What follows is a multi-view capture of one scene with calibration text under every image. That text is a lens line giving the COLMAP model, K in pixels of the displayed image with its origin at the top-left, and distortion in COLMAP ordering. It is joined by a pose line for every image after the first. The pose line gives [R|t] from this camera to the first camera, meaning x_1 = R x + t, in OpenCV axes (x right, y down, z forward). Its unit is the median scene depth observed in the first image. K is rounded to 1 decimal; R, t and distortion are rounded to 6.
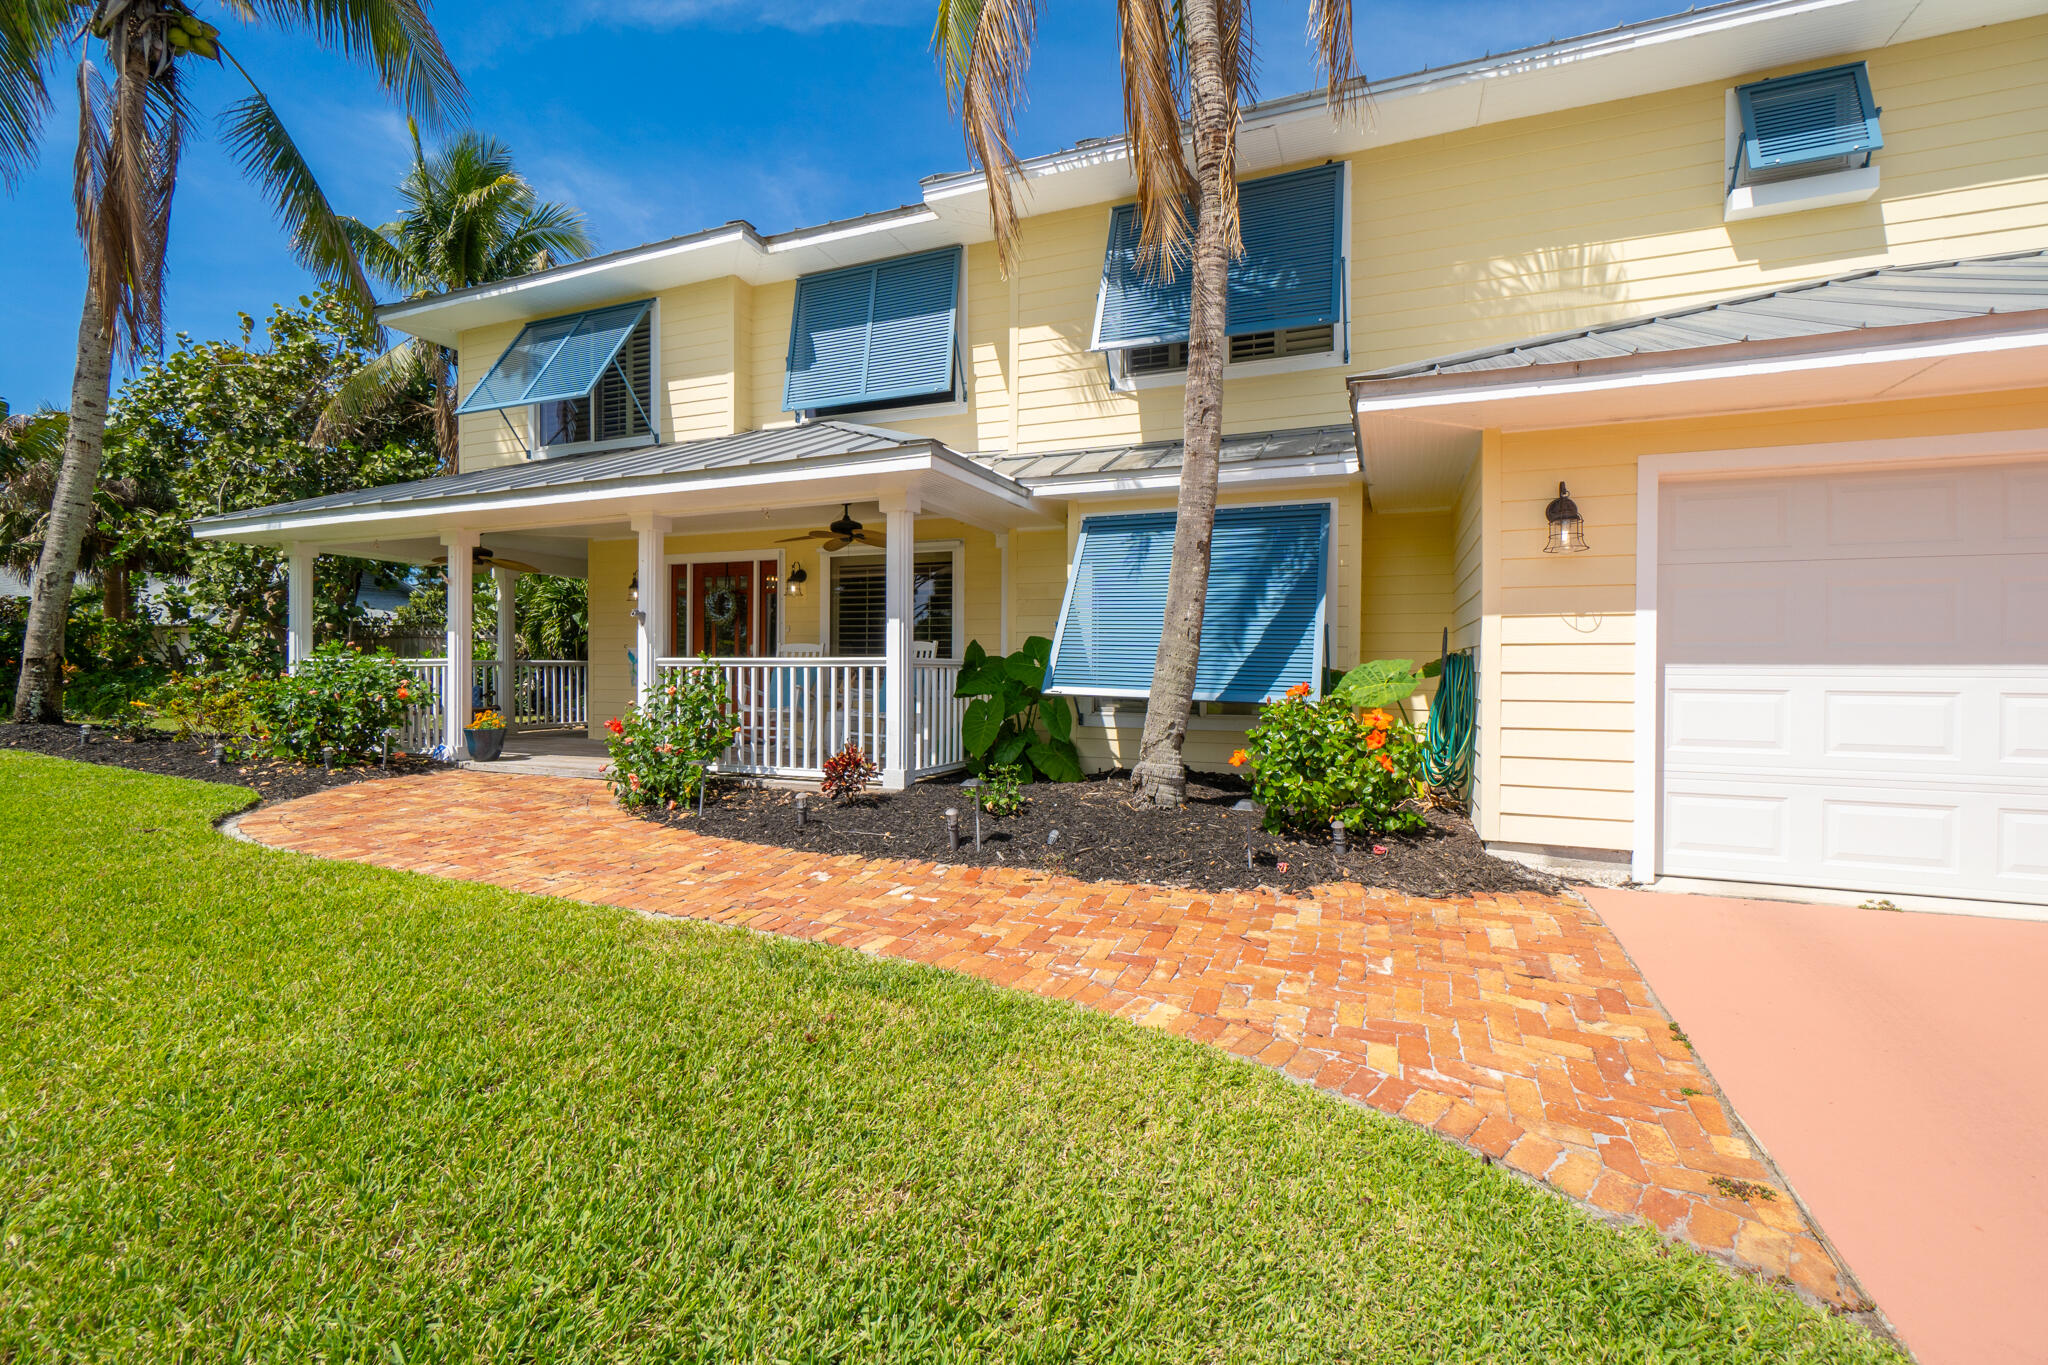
lens RADIAL K [[886.6, 0, 1024.6], [0, 886.6, 682.0], [0, 0, 1]] dist [-0.002488, -0.001366]
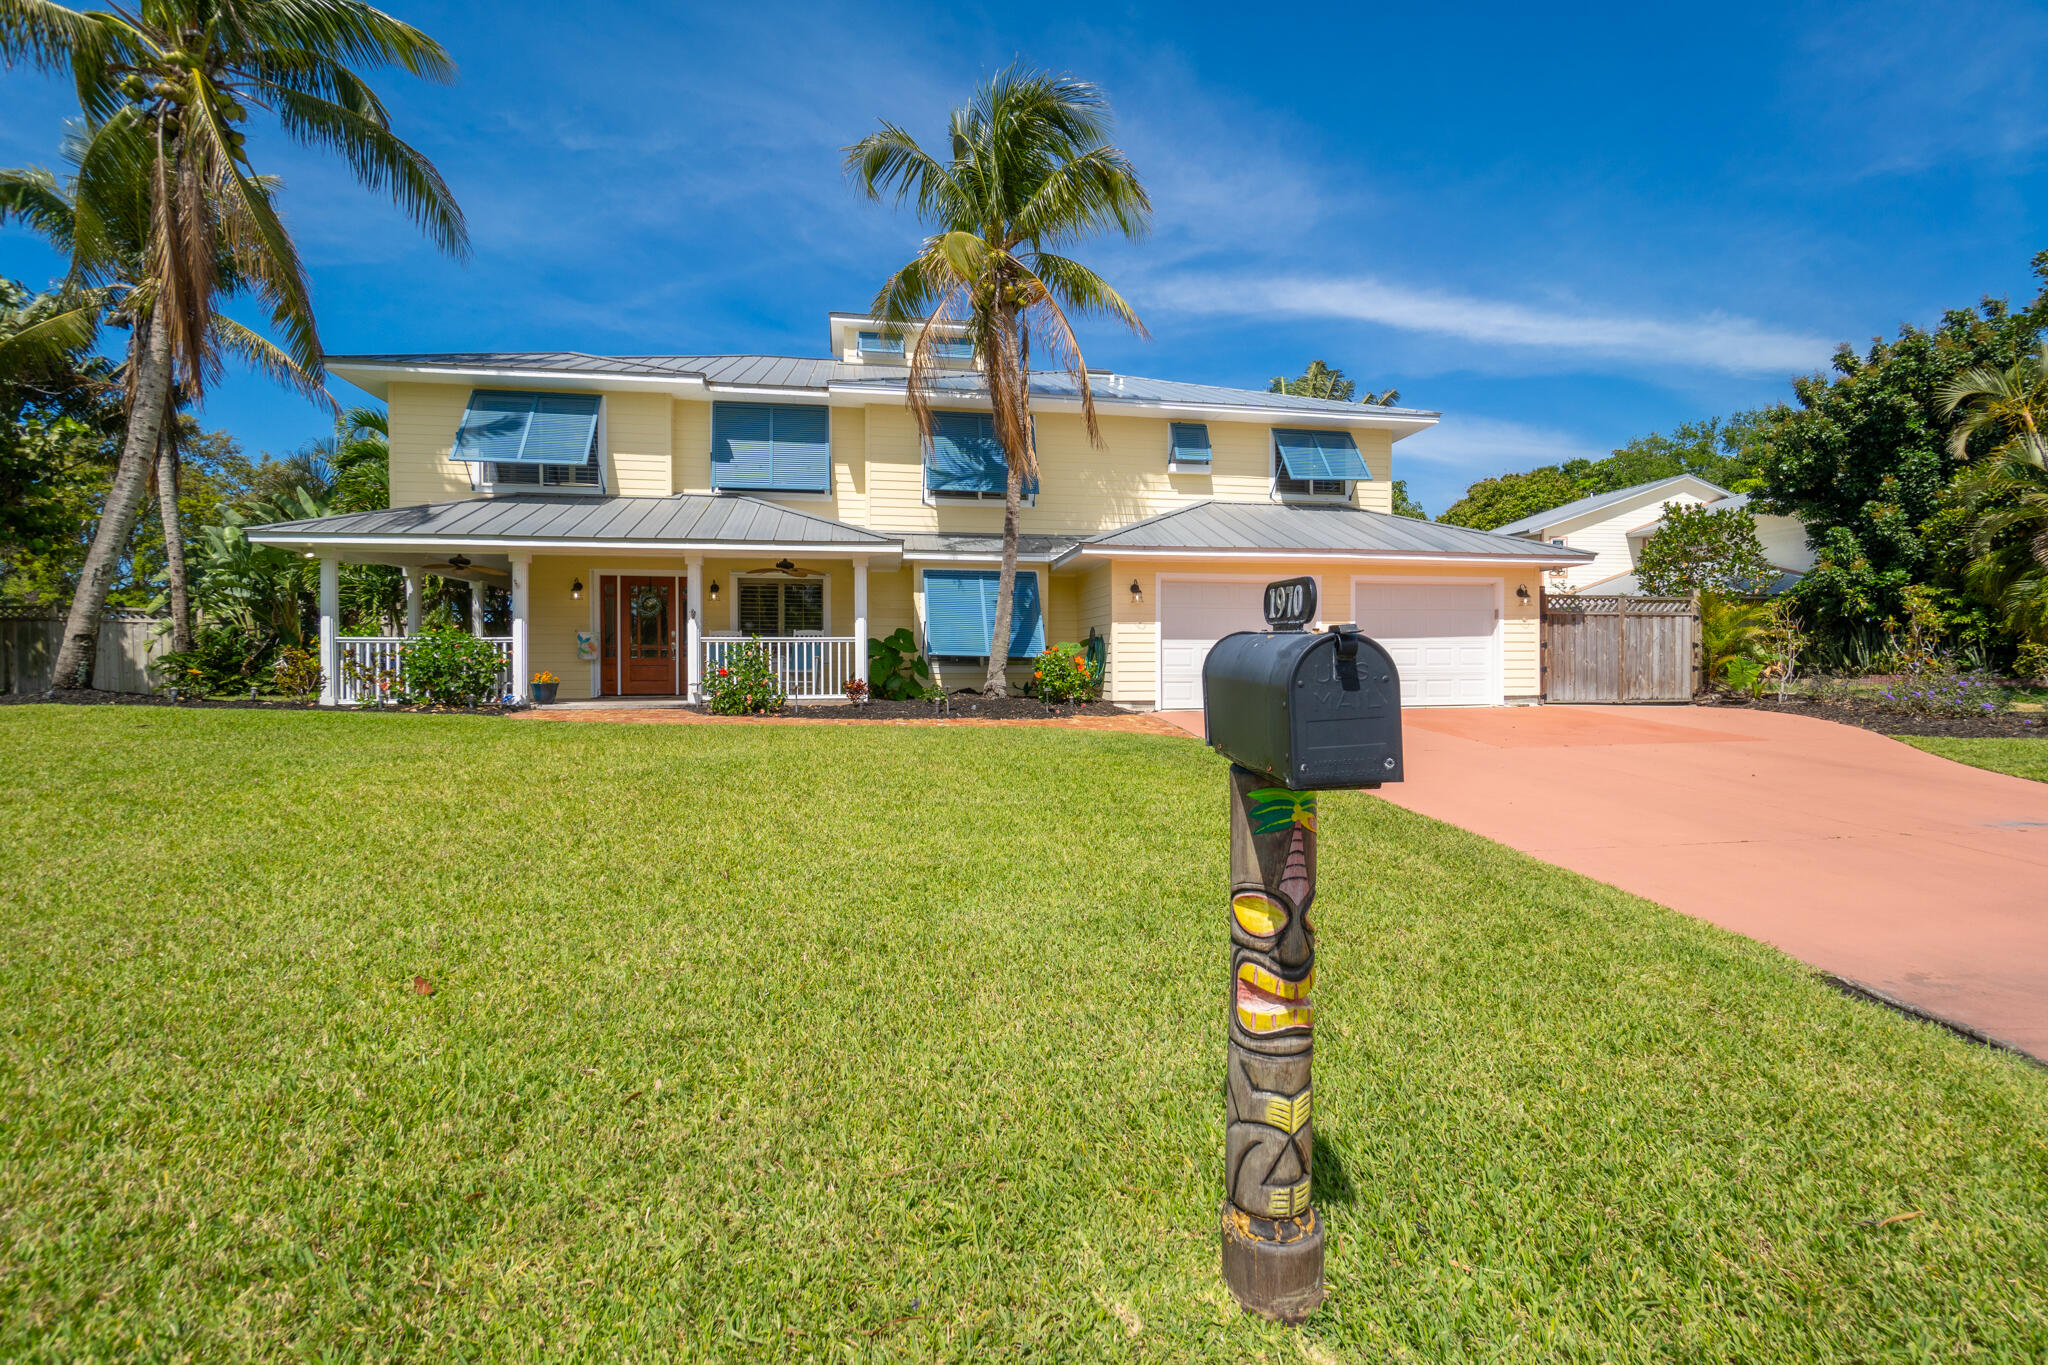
lens RADIAL K [[886.6, 0, 1022.7], [0, 886.6, 675.9], [0, 0, 1]] dist [-0.002488, -0.001366]
pose [[0.847650, -0.013957, 0.530372, -0.700373], [0.015326, 0.999881, 0.001817, 0.048823], [-0.530334, 0.006589, 0.847763, -0.716364]]
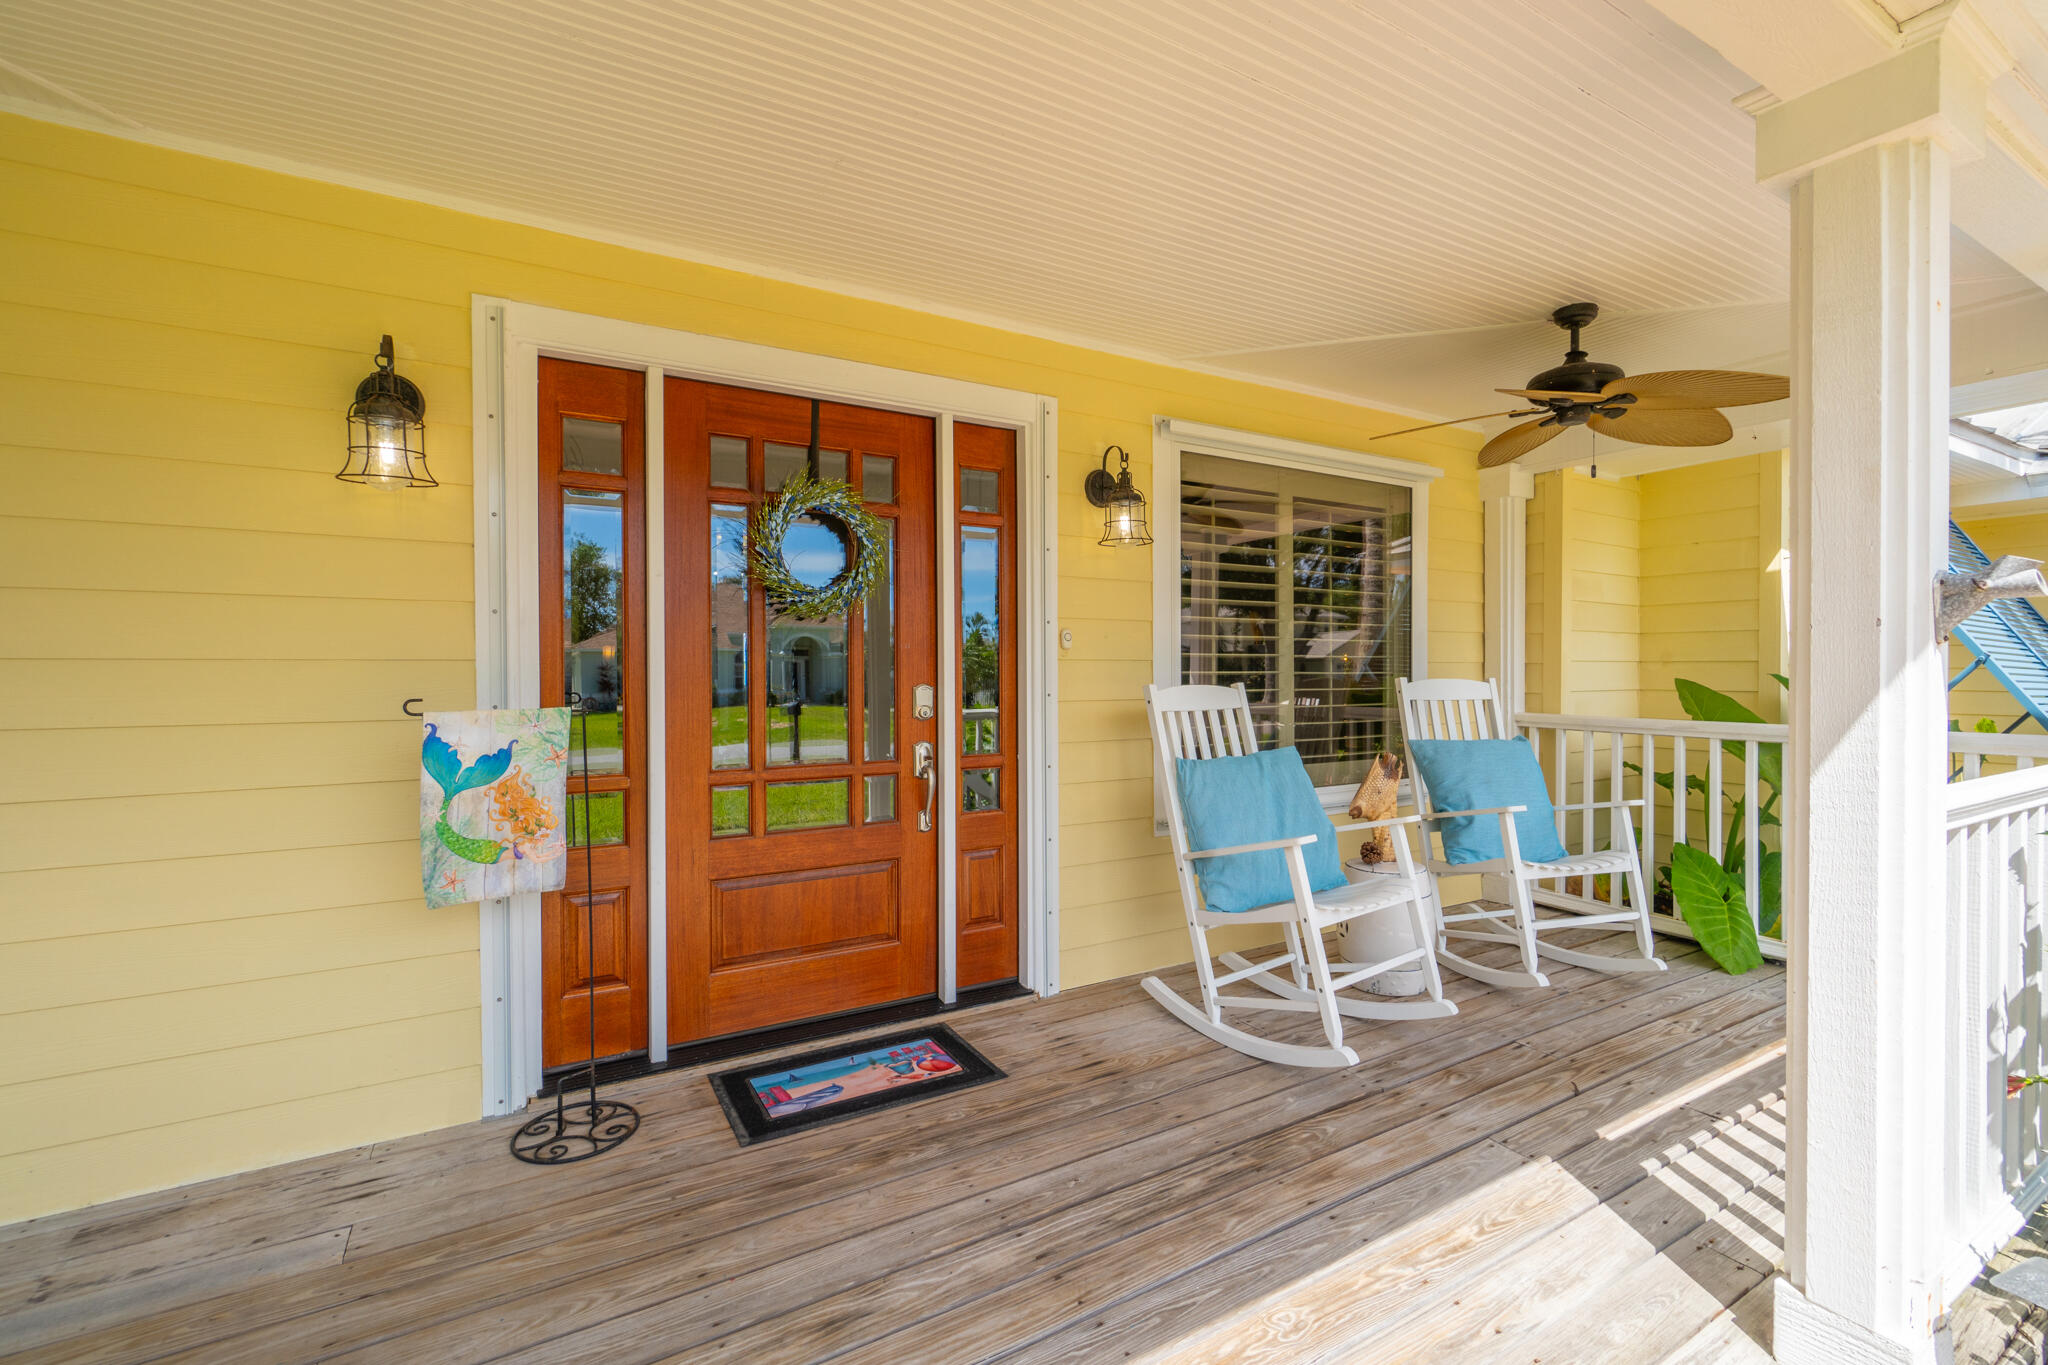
lens RADIAL K [[886.6, 0, 1019.6], [0, 886.6, 674.8], [0, 0, 1]] dist [-0.002488, -0.001366]
pose [[0.613532, -0.013287, 0.789558, -0.608786], [0.017847, 0.999836, 0.002958, -0.053552], [-0.789468, 0.012277, 0.613668, 0.902808]]
